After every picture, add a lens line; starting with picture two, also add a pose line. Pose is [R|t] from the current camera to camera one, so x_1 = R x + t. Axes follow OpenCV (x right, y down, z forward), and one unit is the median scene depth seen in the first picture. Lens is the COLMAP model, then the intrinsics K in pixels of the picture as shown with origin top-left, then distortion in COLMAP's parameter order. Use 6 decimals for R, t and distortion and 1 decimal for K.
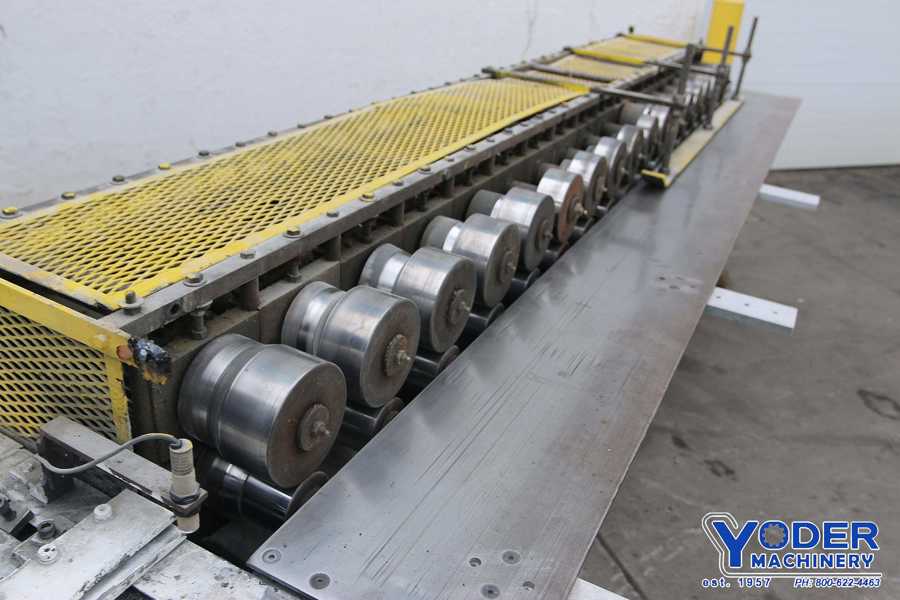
lens RADIAL K [[750.2, 0, 450.0], [0, 750.2, 300.0], [0, 0, 1]] dist [-0.035845, 0.001117]
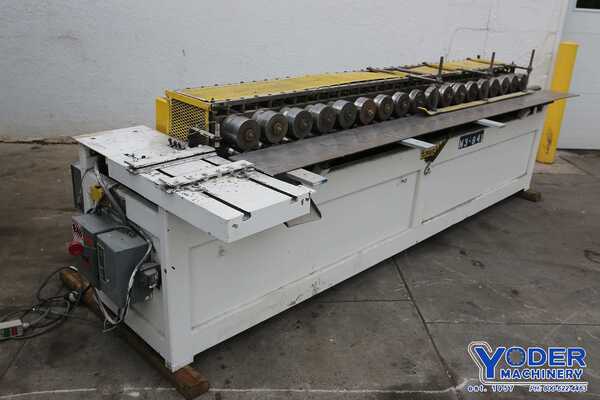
lens RADIAL K [[543.0, 0, 300.0], [0, 543.0, 200.0], [0, 0, 1]] dist [-0.005589, -0.008081]
pose [[0.951363, 0.088236, -0.295166, 0.382026], [-0.119591, 0.988746, -0.089887, 0.289412], [0.283913, 0.120814, 0.951208, -0.662616]]
